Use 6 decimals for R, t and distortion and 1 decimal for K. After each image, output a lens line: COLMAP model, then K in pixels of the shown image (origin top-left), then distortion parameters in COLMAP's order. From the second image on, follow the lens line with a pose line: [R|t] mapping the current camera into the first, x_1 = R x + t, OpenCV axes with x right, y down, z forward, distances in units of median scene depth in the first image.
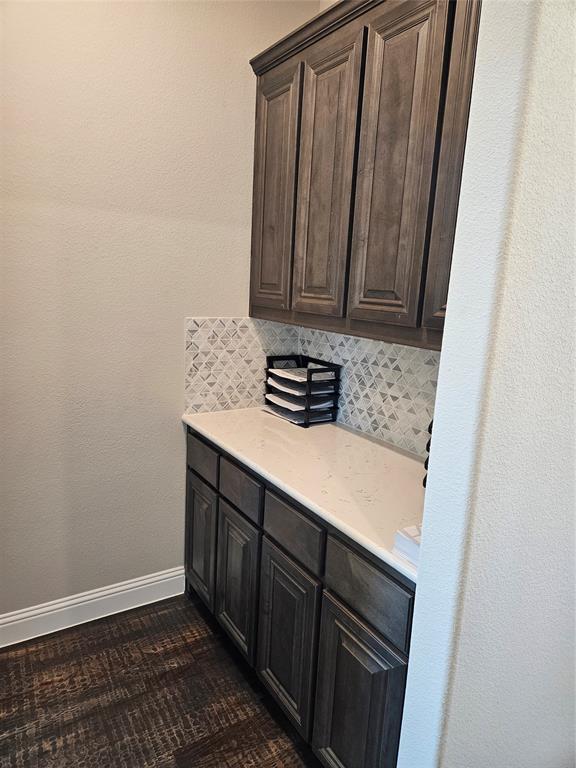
lens RADIAL K [[514.4, 0, 284.4], [0, 514.4, 386.6], [0, 0, 1]] dist [0.081224, -0.076191]
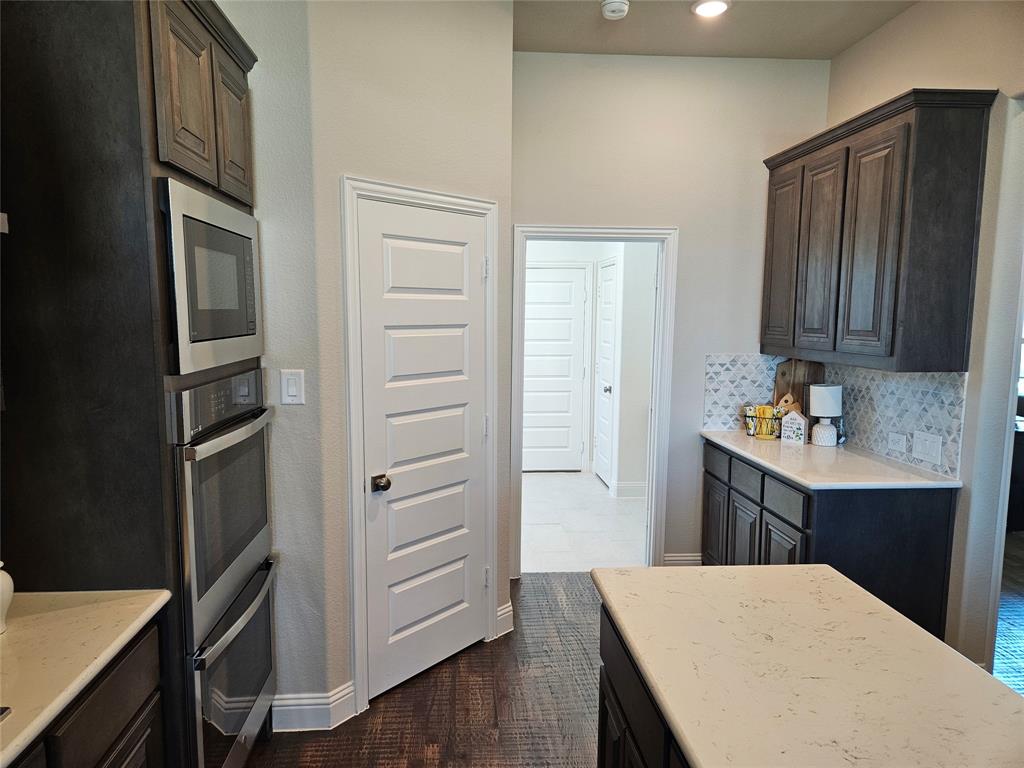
lens RADIAL K [[685.9, 0, 504.2], [0, 685.9, 393.5], [0, 0, 1]] dist [0.081224, -0.076191]
pose [[0.899983, 0.005136, -0.435895, 0.119974], [-0.047646, 0.995099, -0.086648, 0.147536], [0.433314, 0.098750, 0.895817, -0.830817]]
